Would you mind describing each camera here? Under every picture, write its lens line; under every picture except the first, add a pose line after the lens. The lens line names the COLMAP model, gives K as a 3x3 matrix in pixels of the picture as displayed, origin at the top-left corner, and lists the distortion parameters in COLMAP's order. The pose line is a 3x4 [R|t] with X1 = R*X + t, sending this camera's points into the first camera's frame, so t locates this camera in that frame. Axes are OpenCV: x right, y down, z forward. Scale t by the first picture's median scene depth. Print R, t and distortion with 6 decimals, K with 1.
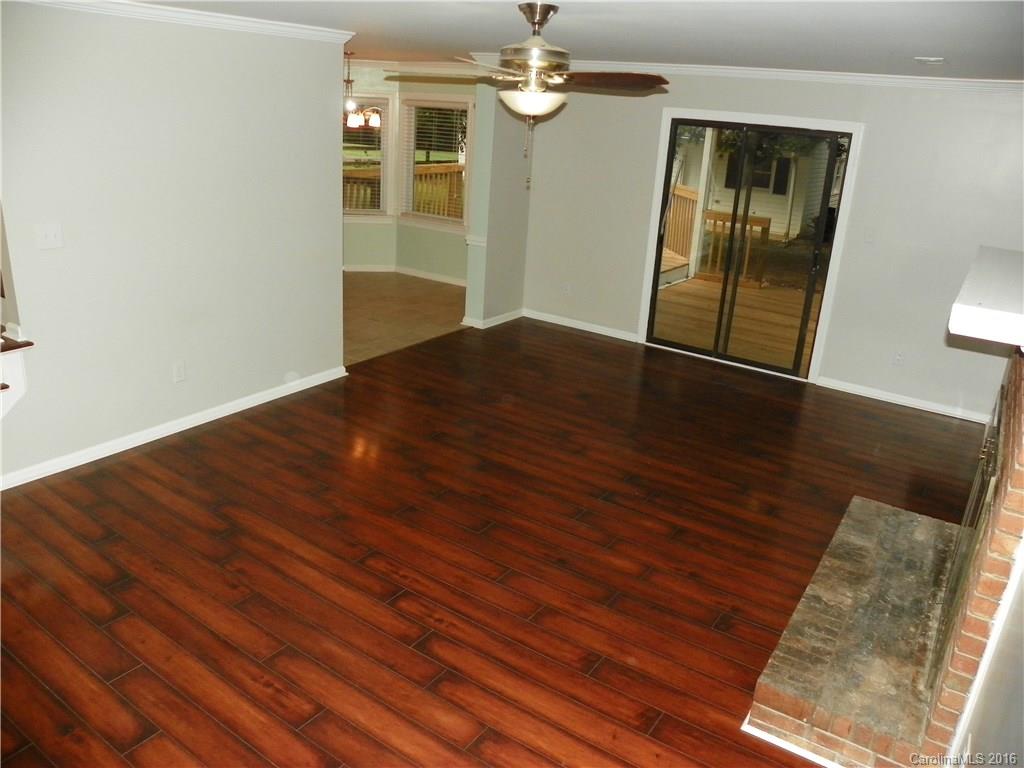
lens RADIAL K [[762.6, 0, 508.5], [0, 762.6, 381.5], [0, 0, 1]] dist [-0.116031, 0.041694]
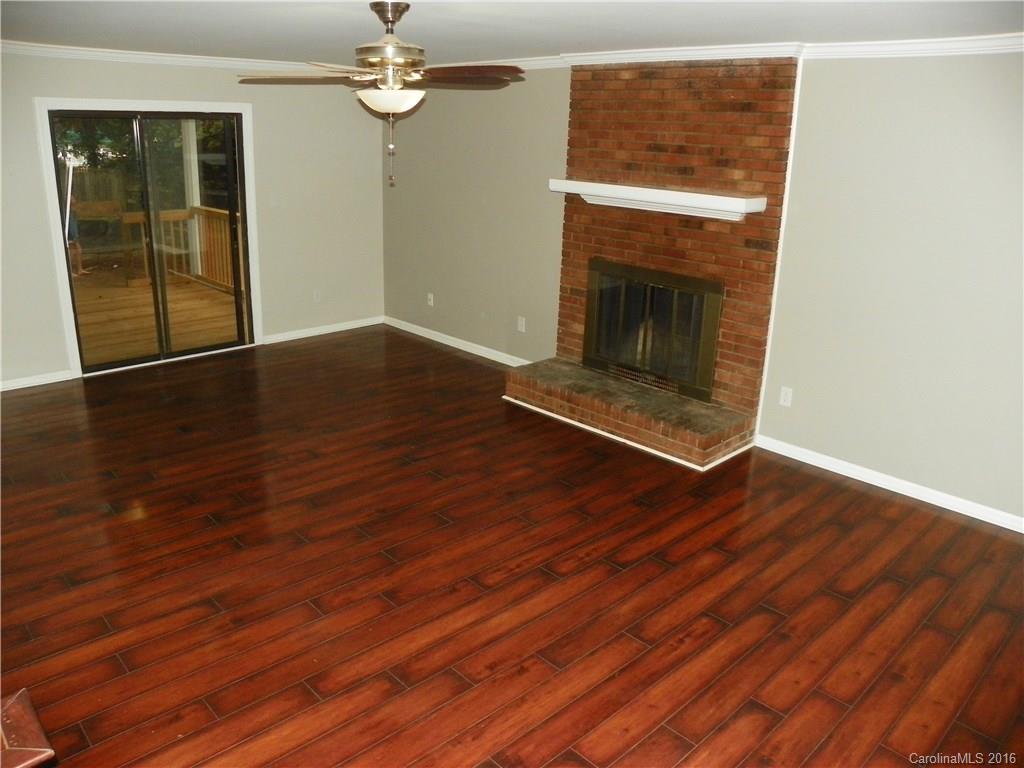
lens RADIAL K [[762.6, 0, 507.5], [0, 762.6, 383.2], [0, 0, 1]] dist [-0.116031, 0.041694]
pose [[0.217357, -0.353674, 0.909764, -0.950845], [0.312294, 0.908253, 0.278475, -0.249546], [-0.924786, 0.223585, 0.307866, 0.612172]]
